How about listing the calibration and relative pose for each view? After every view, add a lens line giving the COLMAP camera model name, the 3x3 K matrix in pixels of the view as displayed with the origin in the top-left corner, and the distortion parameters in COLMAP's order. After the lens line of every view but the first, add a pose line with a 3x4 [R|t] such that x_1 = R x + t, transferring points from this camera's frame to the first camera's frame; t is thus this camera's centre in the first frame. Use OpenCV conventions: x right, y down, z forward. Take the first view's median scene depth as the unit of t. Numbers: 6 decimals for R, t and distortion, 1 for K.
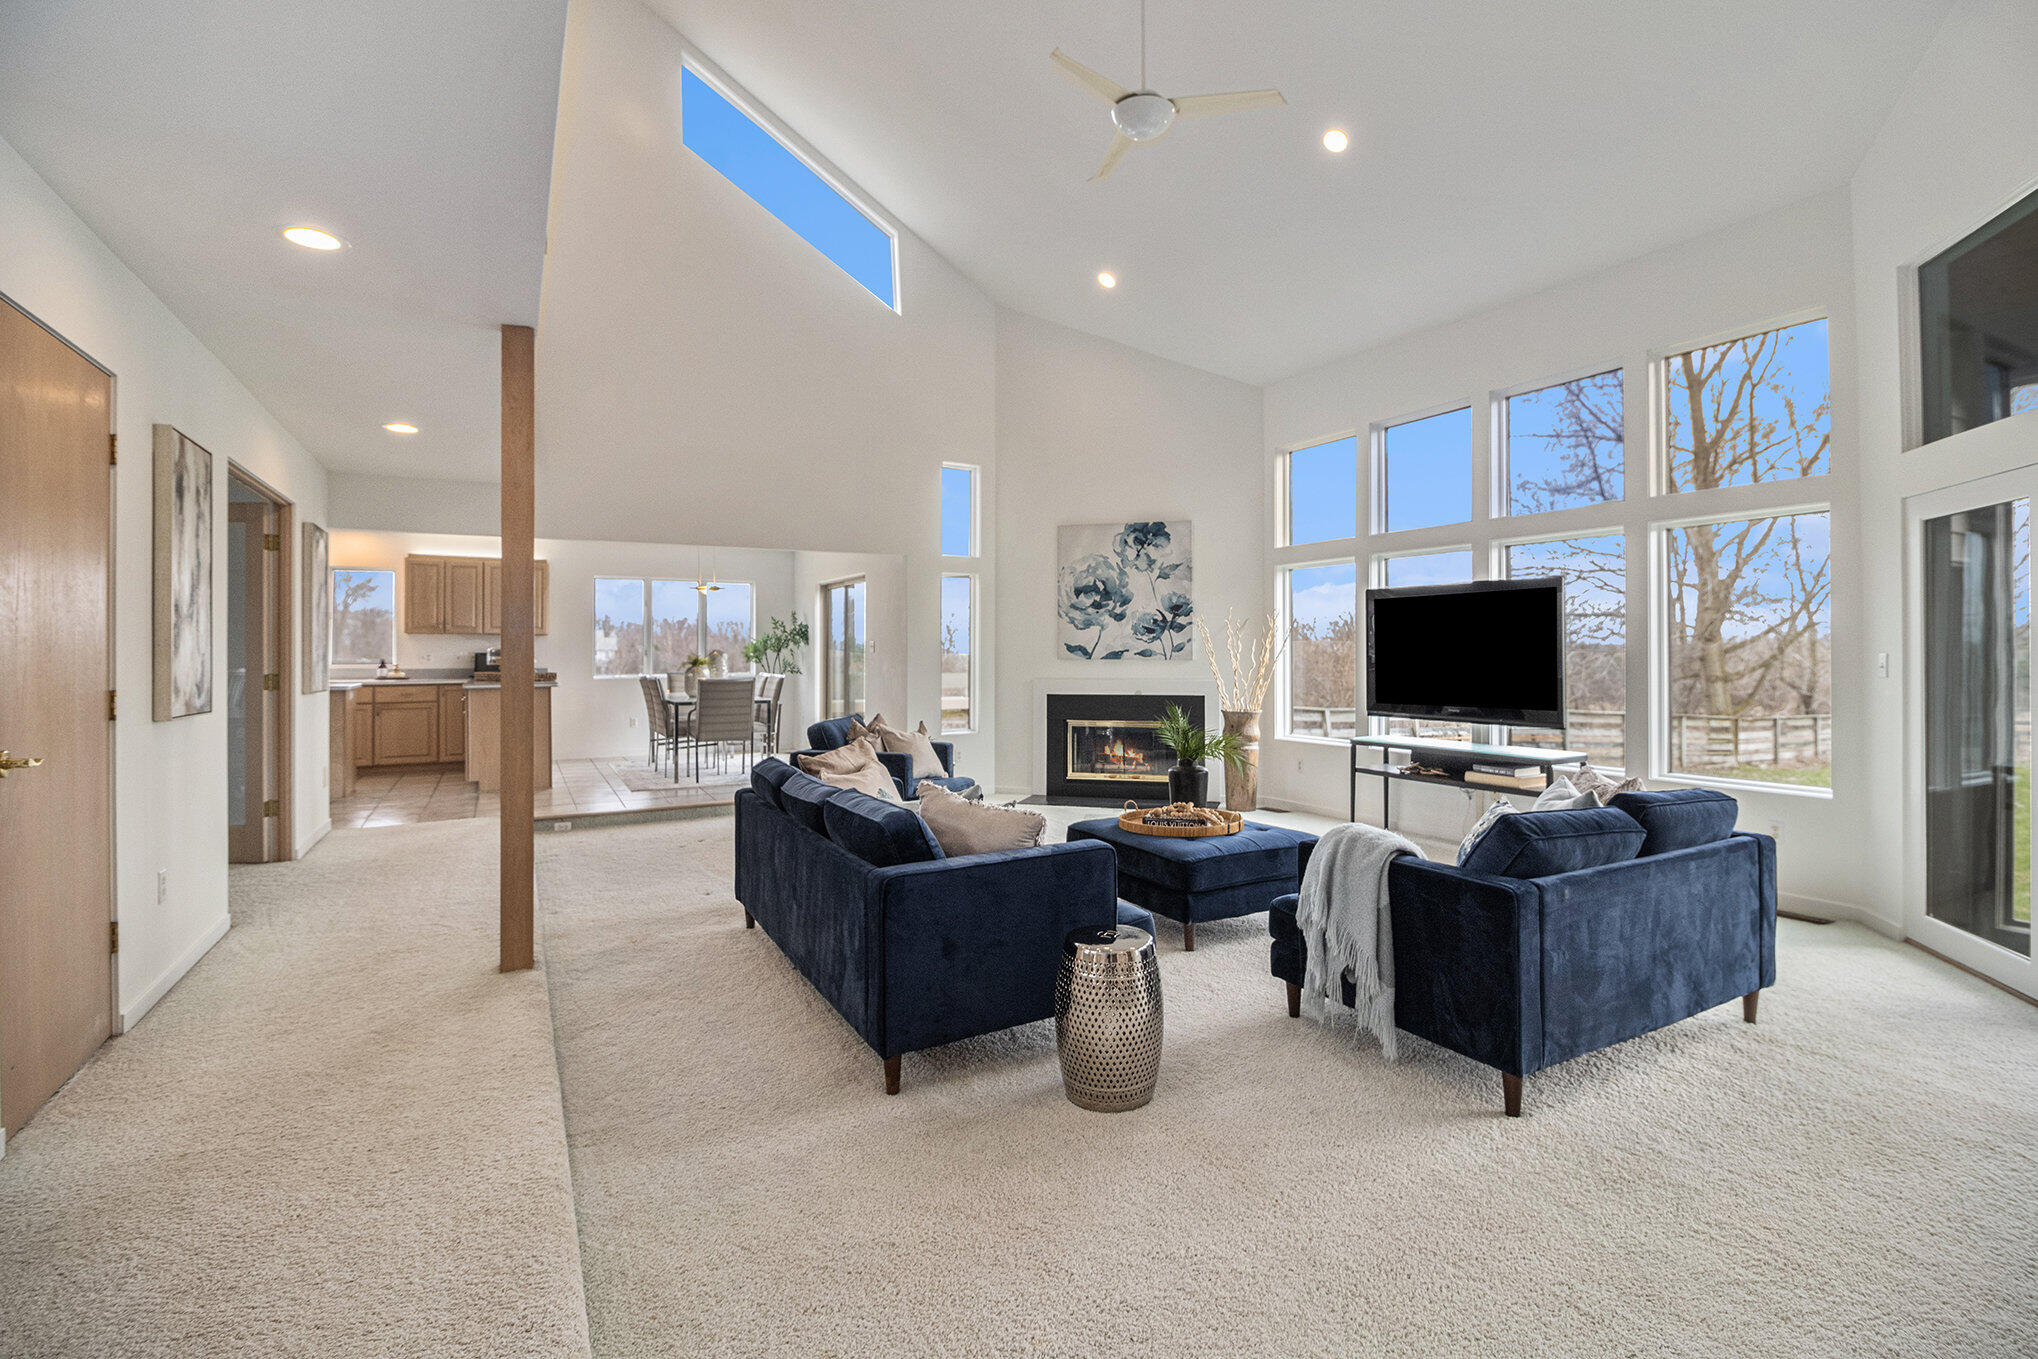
lens RADIAL K [[957.5, 0, 1029.1], [0, 957.5, 648.6], [0, 0, 1]] dist [-0.003552, -0.001707]
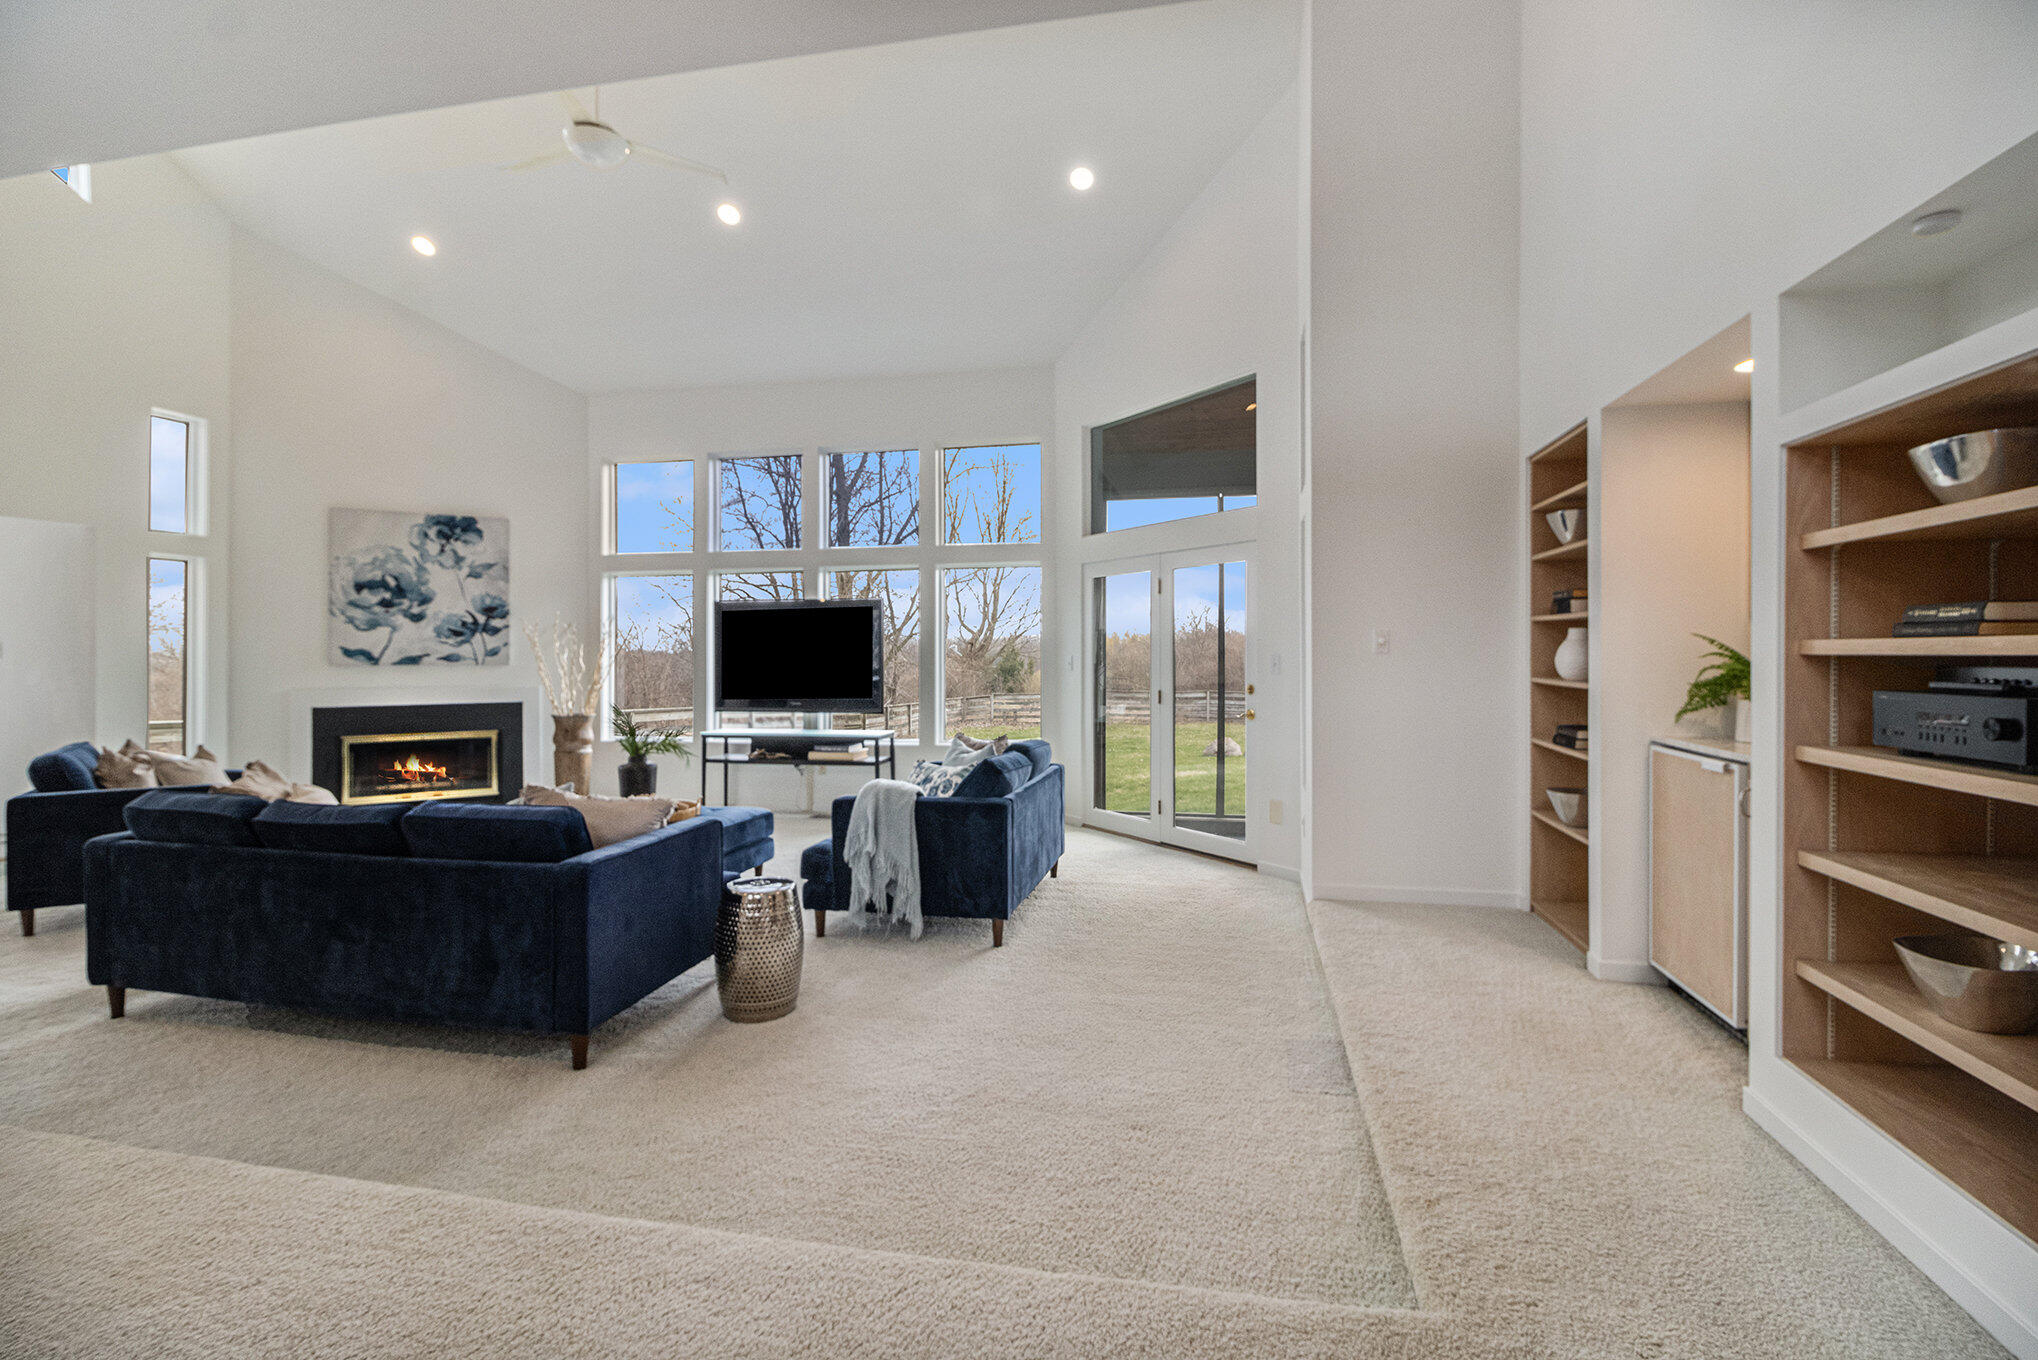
lens RADIAL K [[943.7, 0, 1064.7], [0, 943.7, 652.3], [0, 0, 1]] dist [-0.020114, -0.000630]
pose [[0.642591, 0.000306, 0.766209, -0.189158], [0.000093, 1.000000, -0.000477, -0.000051], [-0.766210, 0.000377, 0.642591, -0.027560]]
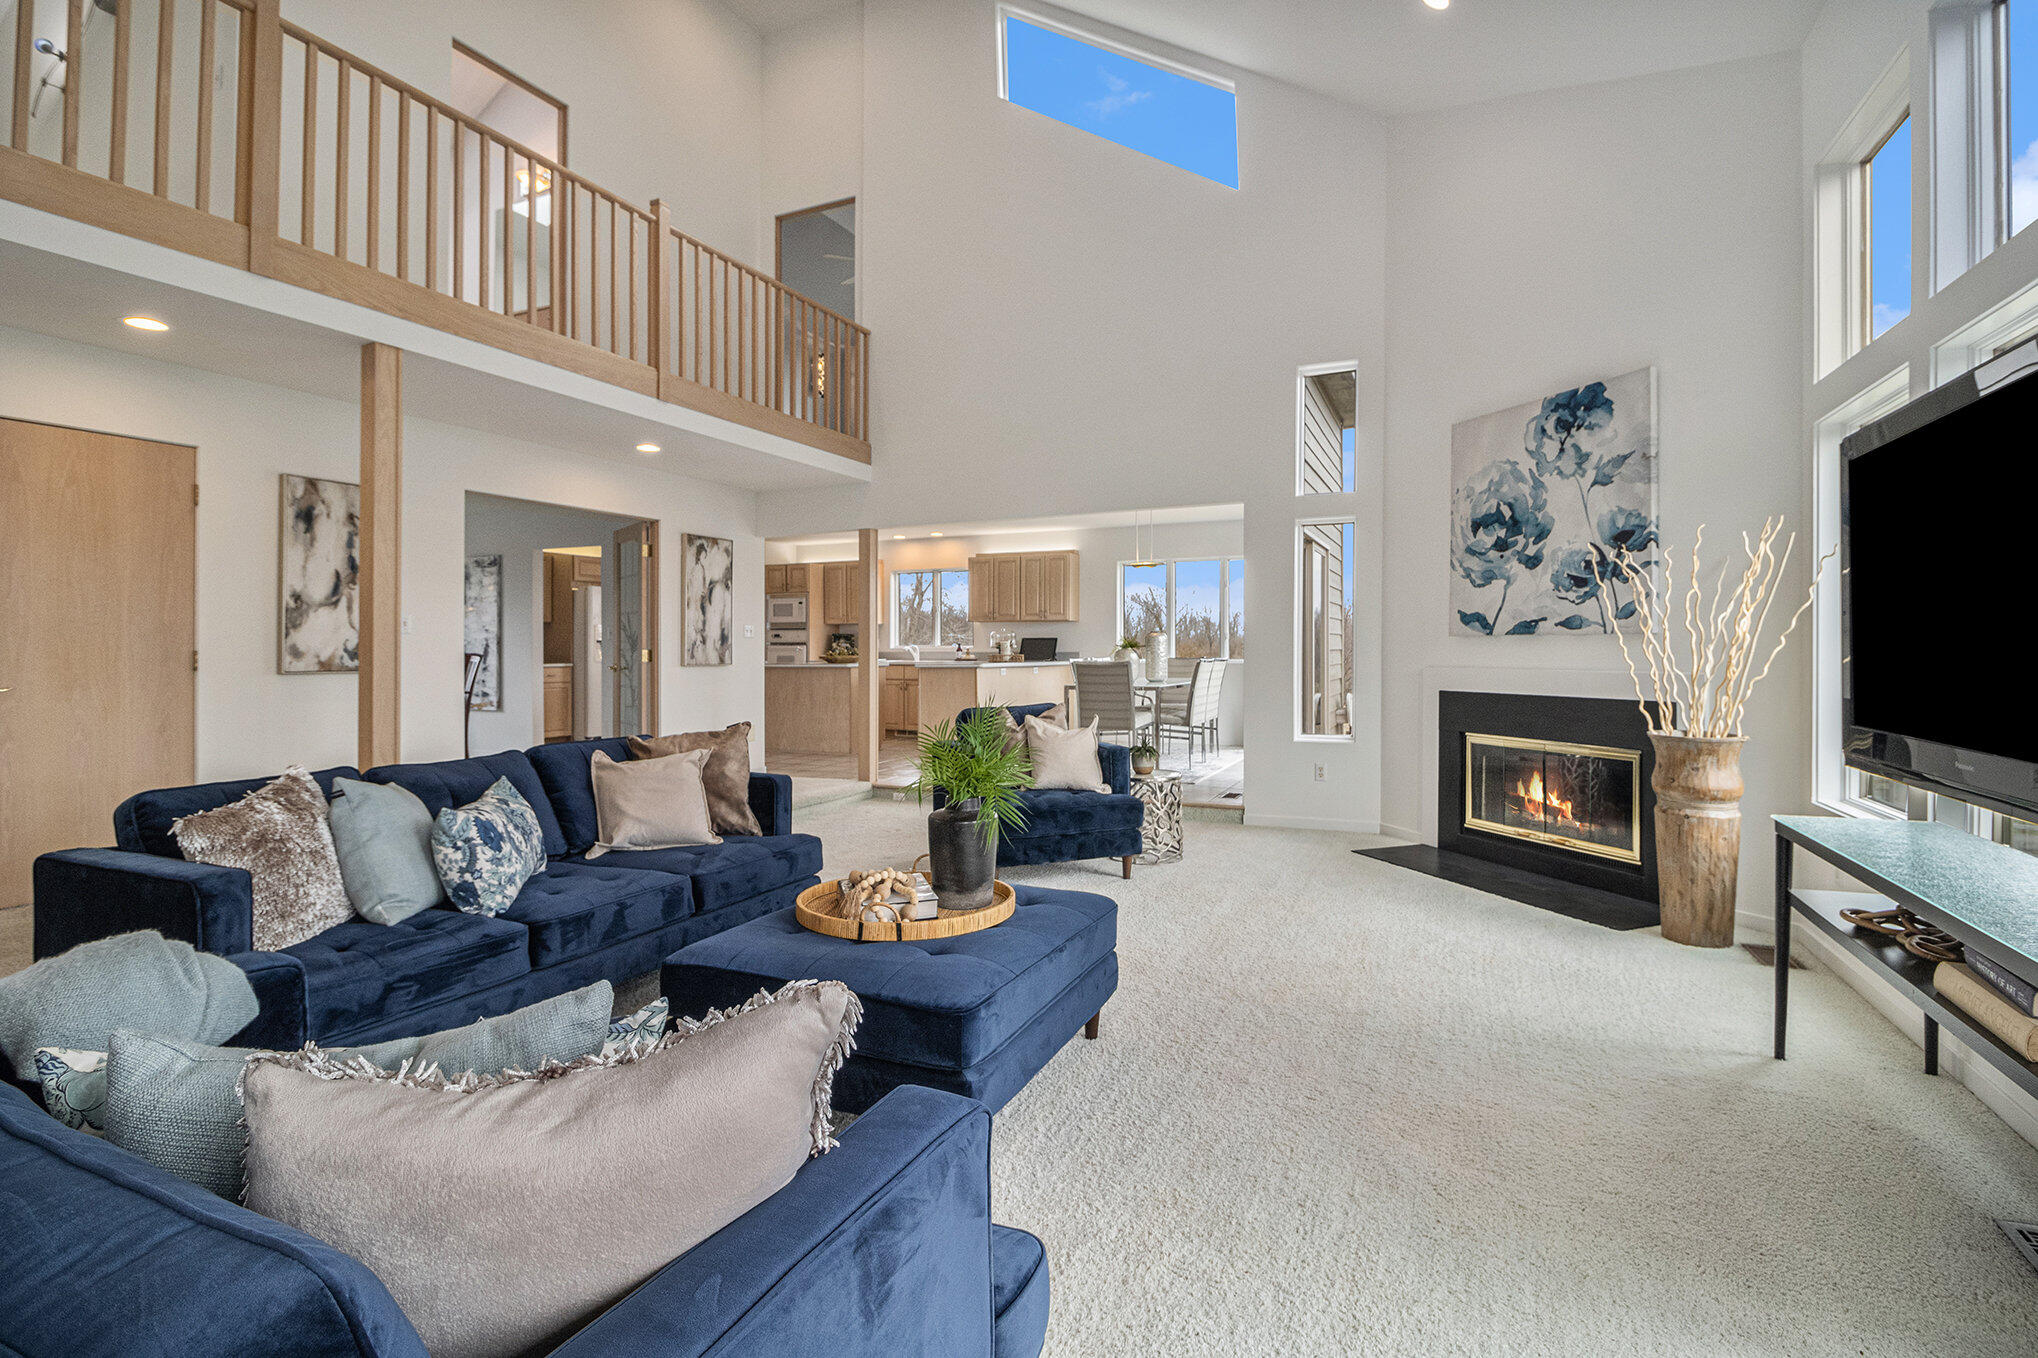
lens RADIAL K [[949.6, 0, 1022.5], [0, 949.6, 662.6], [0, 0, 1]] dist [-0.018669, -0.000249]
pose [[0.587233, 0.010520, -0.809349, 0.382494], [0.002912, 0.999882, 0.015109, 0.019022], [0.809413, -0.011230, 0.587133, 0.416278]]
